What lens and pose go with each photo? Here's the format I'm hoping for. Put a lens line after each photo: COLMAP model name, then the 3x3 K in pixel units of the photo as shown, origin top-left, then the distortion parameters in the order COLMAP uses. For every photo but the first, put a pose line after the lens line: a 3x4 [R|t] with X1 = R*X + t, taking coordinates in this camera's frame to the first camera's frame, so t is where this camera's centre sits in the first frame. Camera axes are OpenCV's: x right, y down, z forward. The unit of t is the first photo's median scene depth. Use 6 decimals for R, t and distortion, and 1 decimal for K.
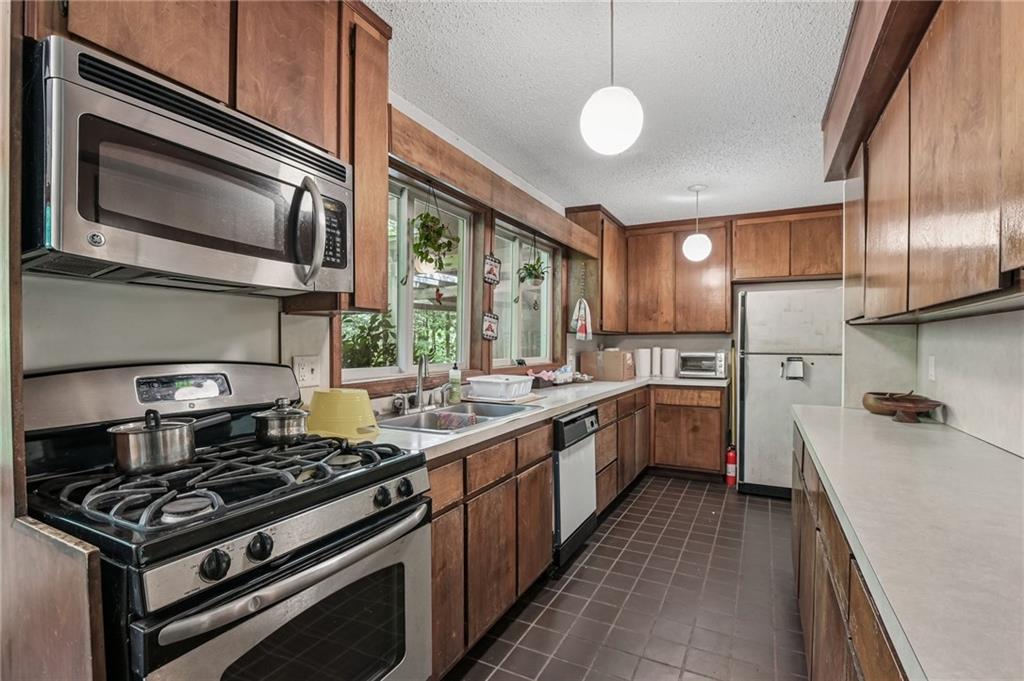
lens RADIAL K [[479.8, 0, 511.1], [0, 479.8, 344.9], [0, 0, 1]] dist [-0.012727, -0.001894]
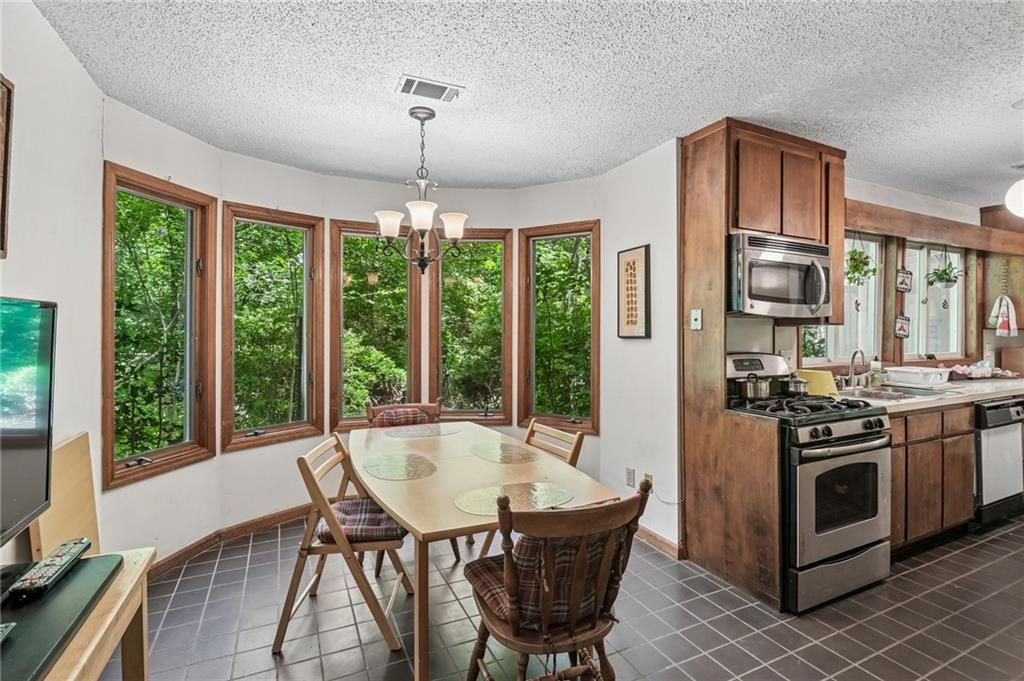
lens RADIAL K [[479.8, 0, 517.6], [0, 479.8, 328.0], [0, 0, 1]] dist [-0.012727, -0.001894]
pose [[0.798343, -0.003425, -0.602193, -0.119265], [-0.002209, 0.999960, -0.008616, -0.028415], [0.602199, 0.008209, 0.798304, -0.696392]]
